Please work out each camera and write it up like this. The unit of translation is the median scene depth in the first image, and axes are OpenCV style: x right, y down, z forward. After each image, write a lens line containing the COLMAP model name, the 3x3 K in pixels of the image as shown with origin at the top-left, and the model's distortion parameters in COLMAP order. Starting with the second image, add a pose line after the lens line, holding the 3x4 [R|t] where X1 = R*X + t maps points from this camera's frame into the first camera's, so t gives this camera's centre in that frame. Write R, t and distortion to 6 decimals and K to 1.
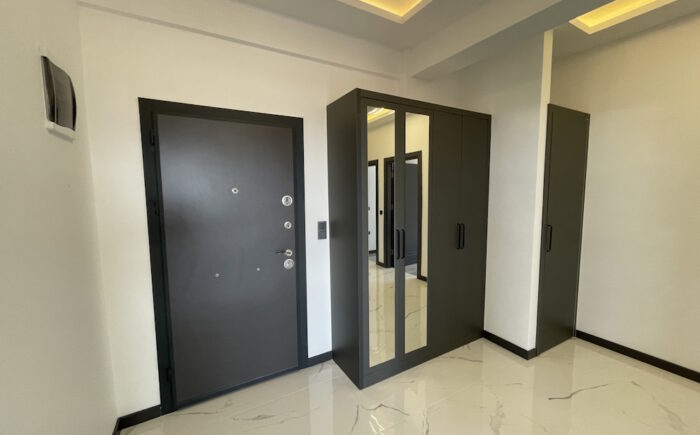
lens RADIAL K [[285.5, 0, 366.4], [0, 285.5, 215.6], [0, 0, 1]] dist [-0.002070, -0.000153]
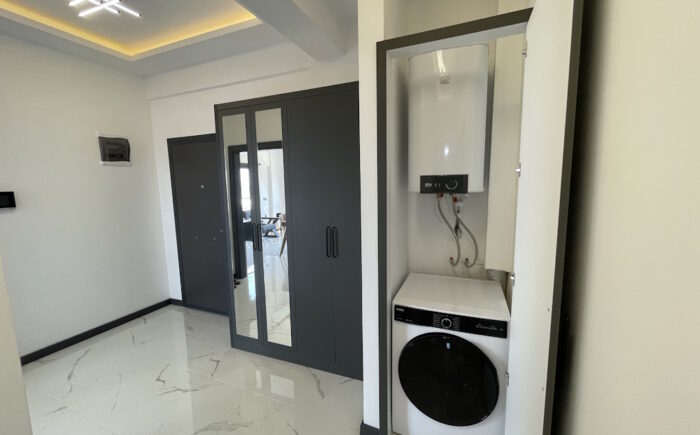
lens RADIAL K [[285.5, 0, 351.3], [0, 285.5, 218.3], [0, 0, 1]] dist [-0.002070, -0.000153]
pose [[0.601122, 0.095994, -0.793371, 1.154311], [-0.057632, 0.995382, 0.076770, -0.073413], [0.797077, -0.000425, 0.603878, 0.623634]]
